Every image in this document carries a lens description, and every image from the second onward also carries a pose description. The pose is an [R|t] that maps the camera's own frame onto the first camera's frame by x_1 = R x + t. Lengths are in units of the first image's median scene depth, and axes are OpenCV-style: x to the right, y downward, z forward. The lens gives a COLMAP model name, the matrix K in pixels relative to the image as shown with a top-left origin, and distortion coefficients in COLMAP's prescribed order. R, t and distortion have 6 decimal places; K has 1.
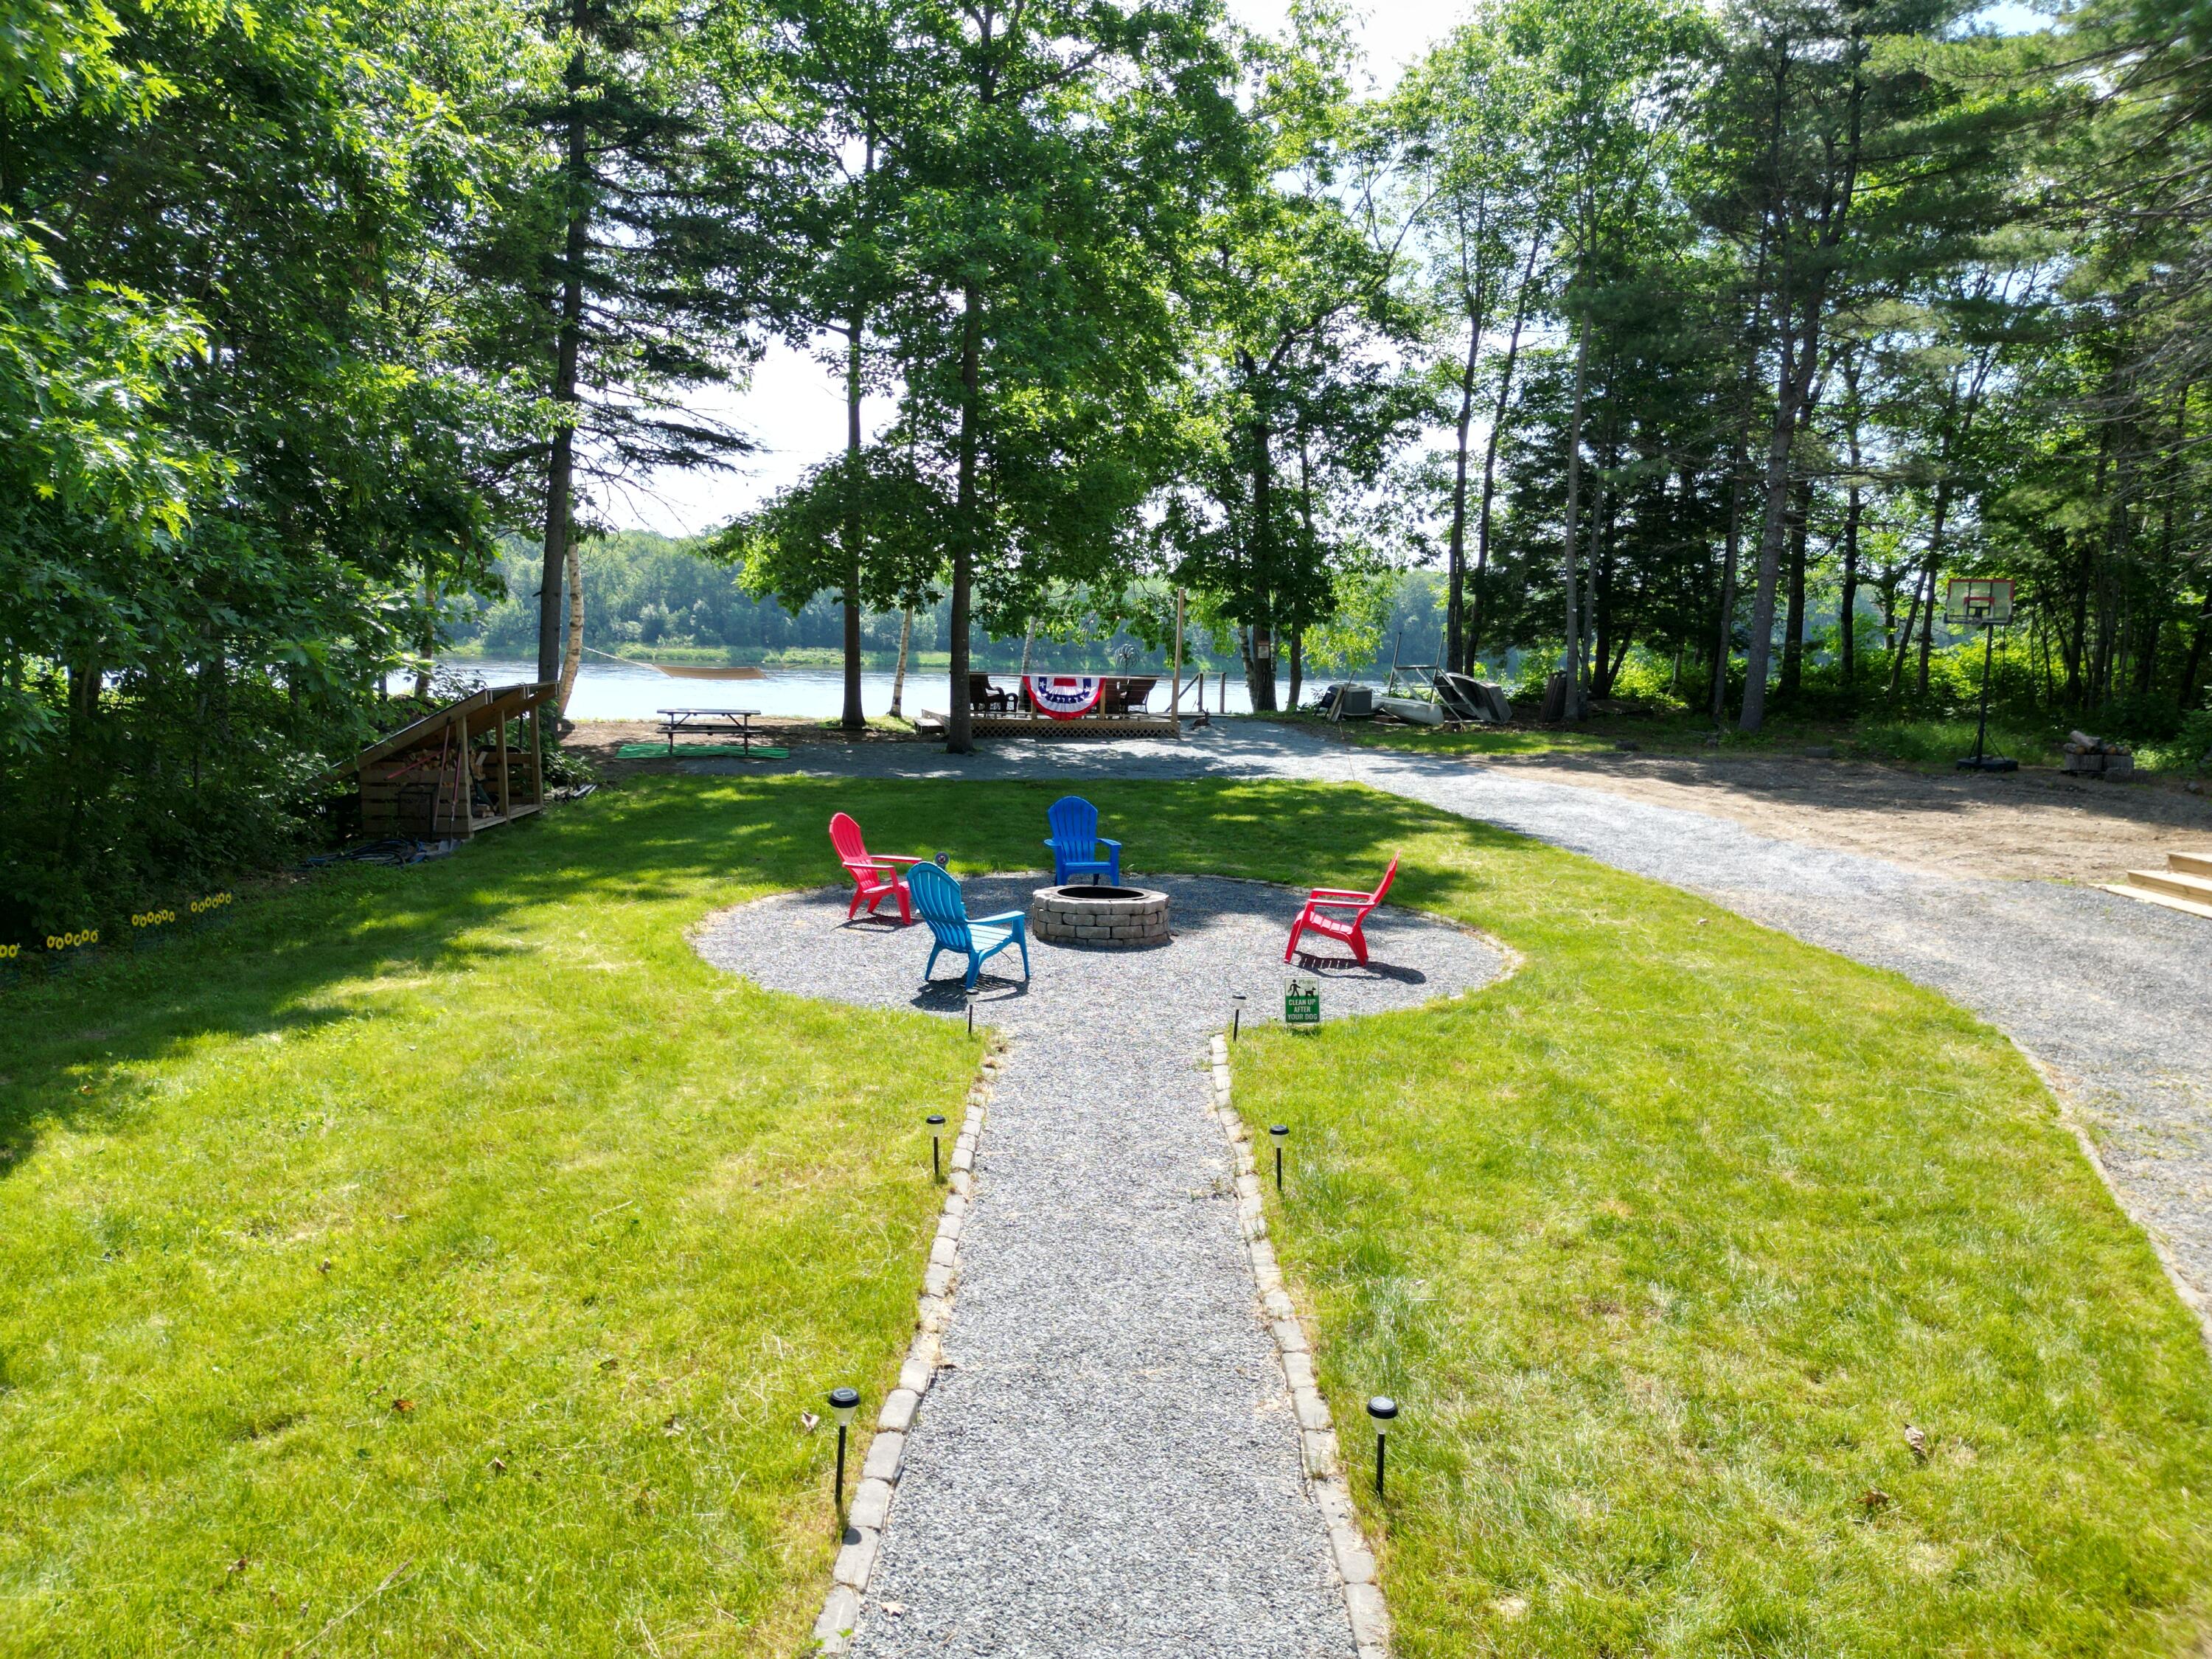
lens RADIAL K [[1571.2, 0, 1120.4], [0, 1571.2, 852.8], [0, 0, 1]] dist [0.078418, -0.069007]
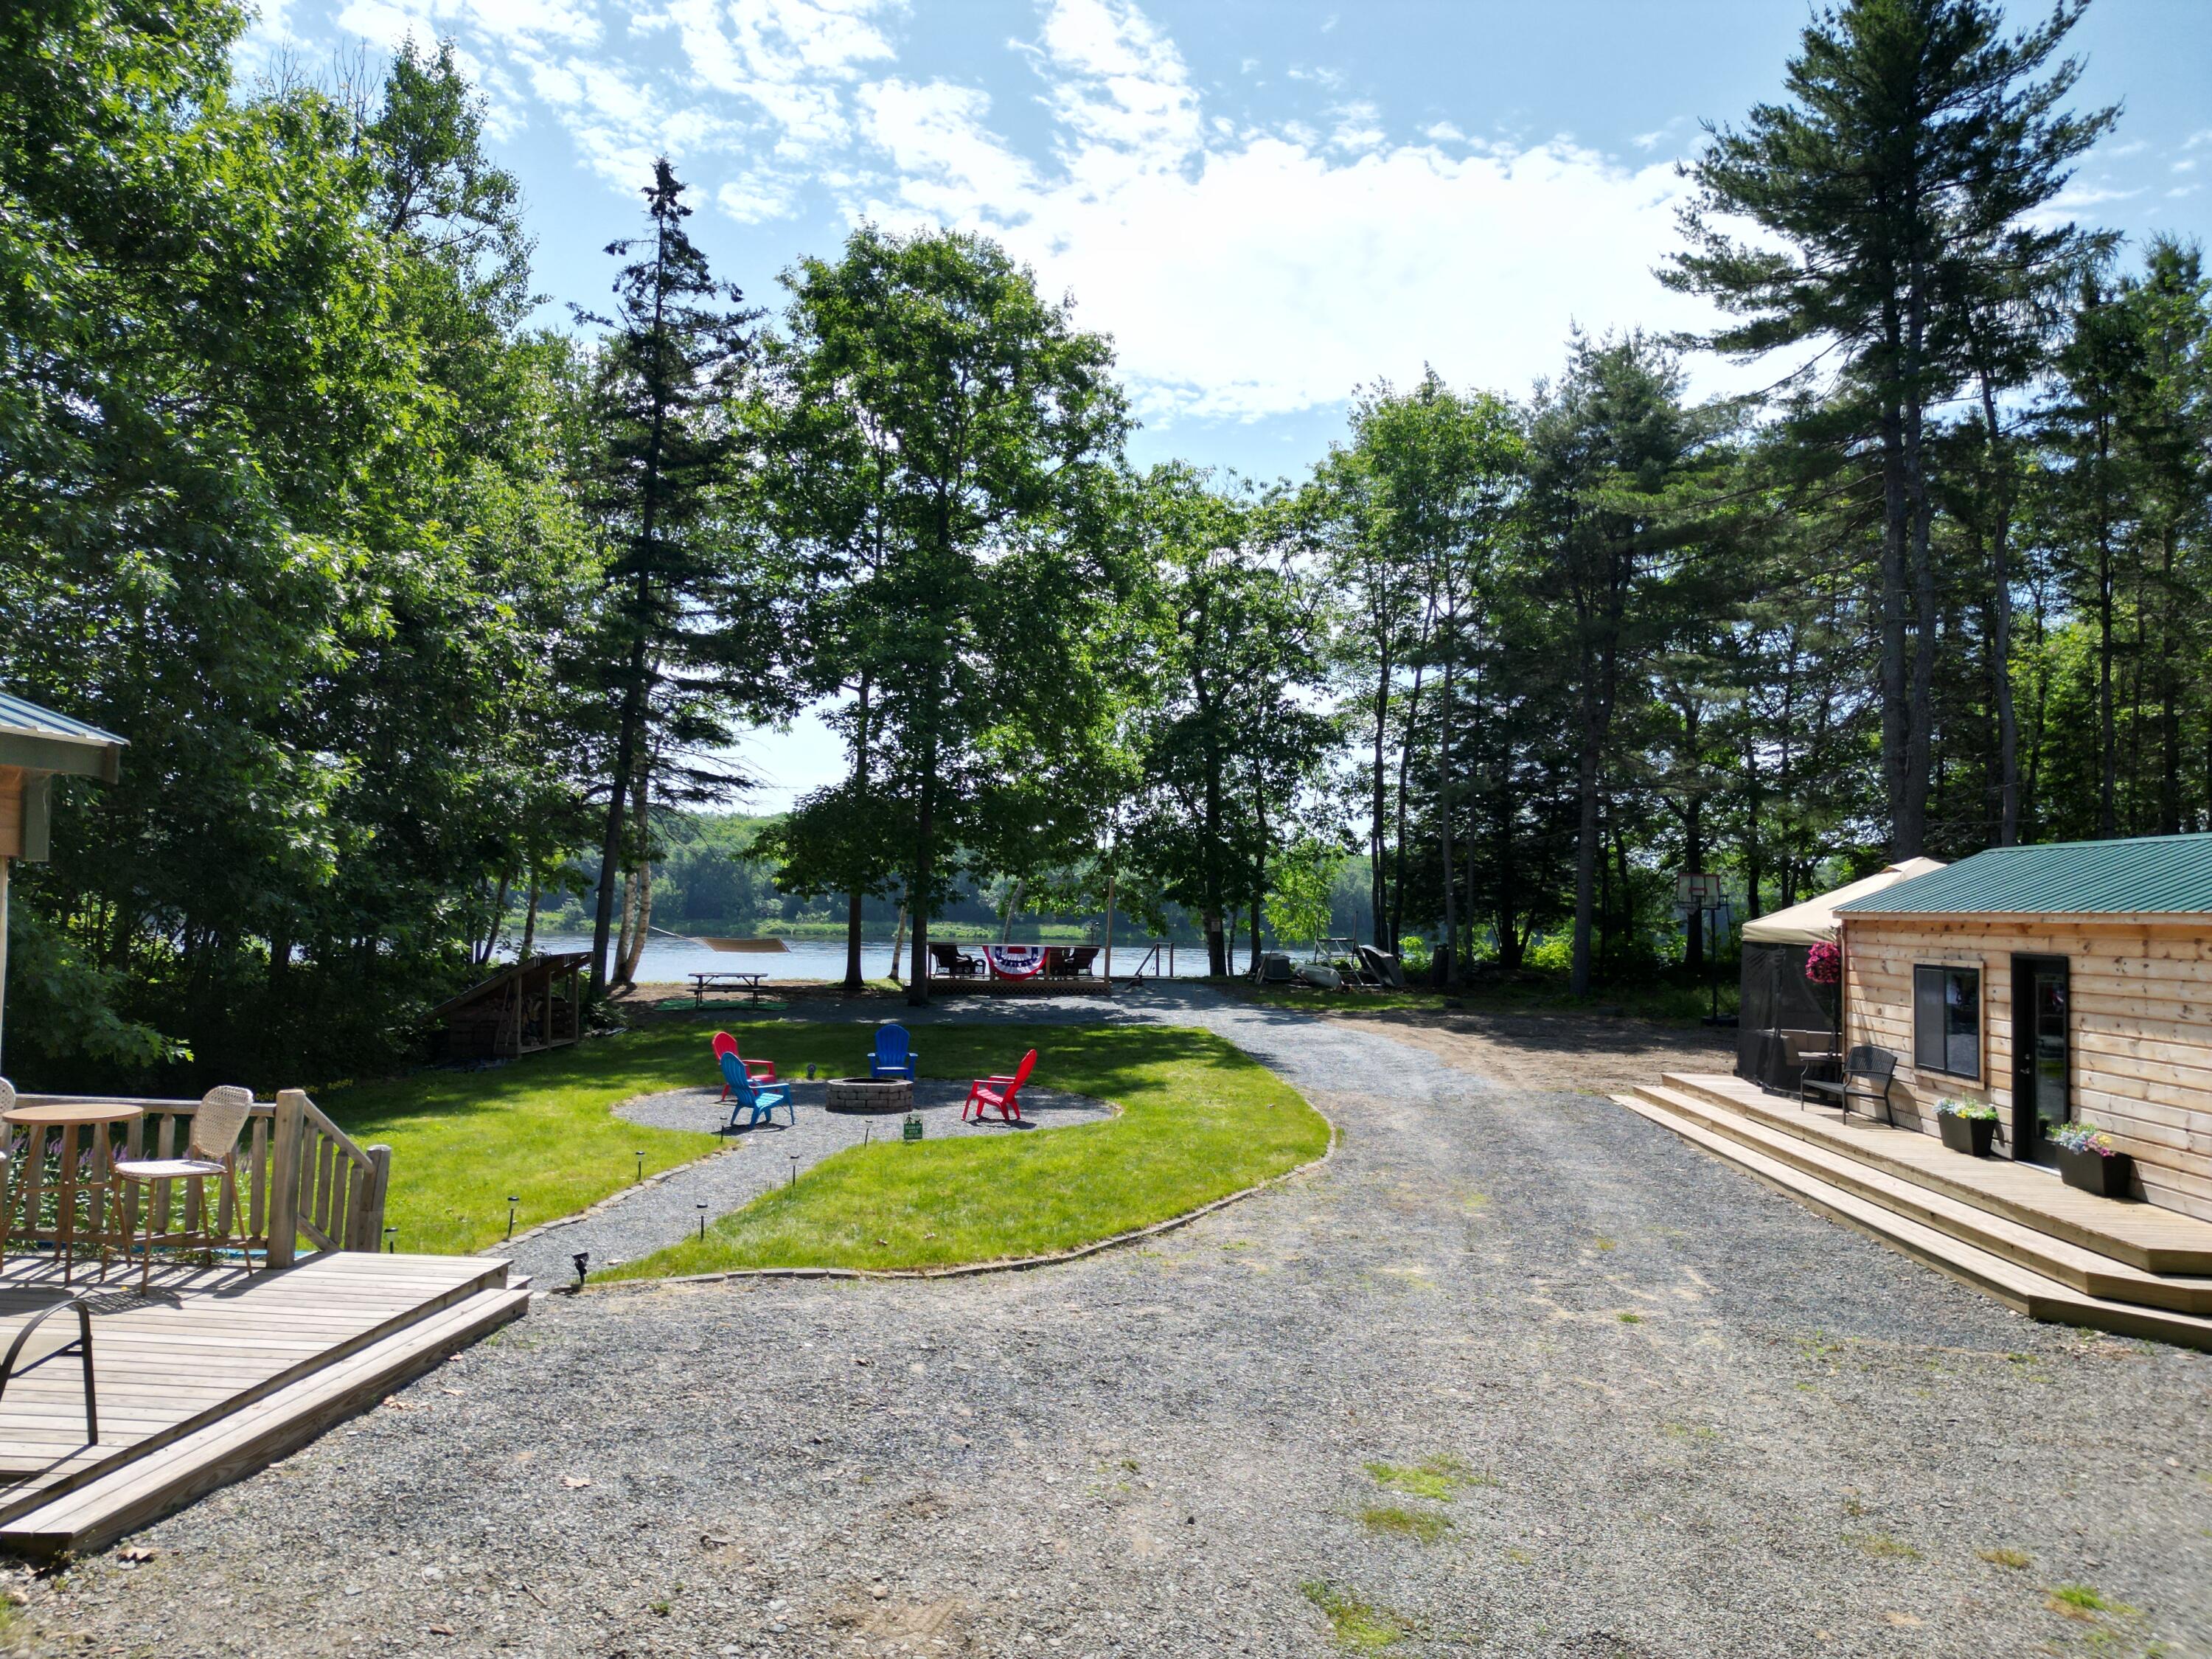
lens RADIAL K [[1571.2, 0, 1117.4], [0, 1571.2, 840.7], [0, 0, 1]] dist [0.078418, -0.069007]
pose [[0.995926, -0.006978, -0.089909, 0.159654], [-0.009253, 0.983833, -0.178849, 0.029186], [0.089704, 0.178953, 0.979760, -0.244250]]
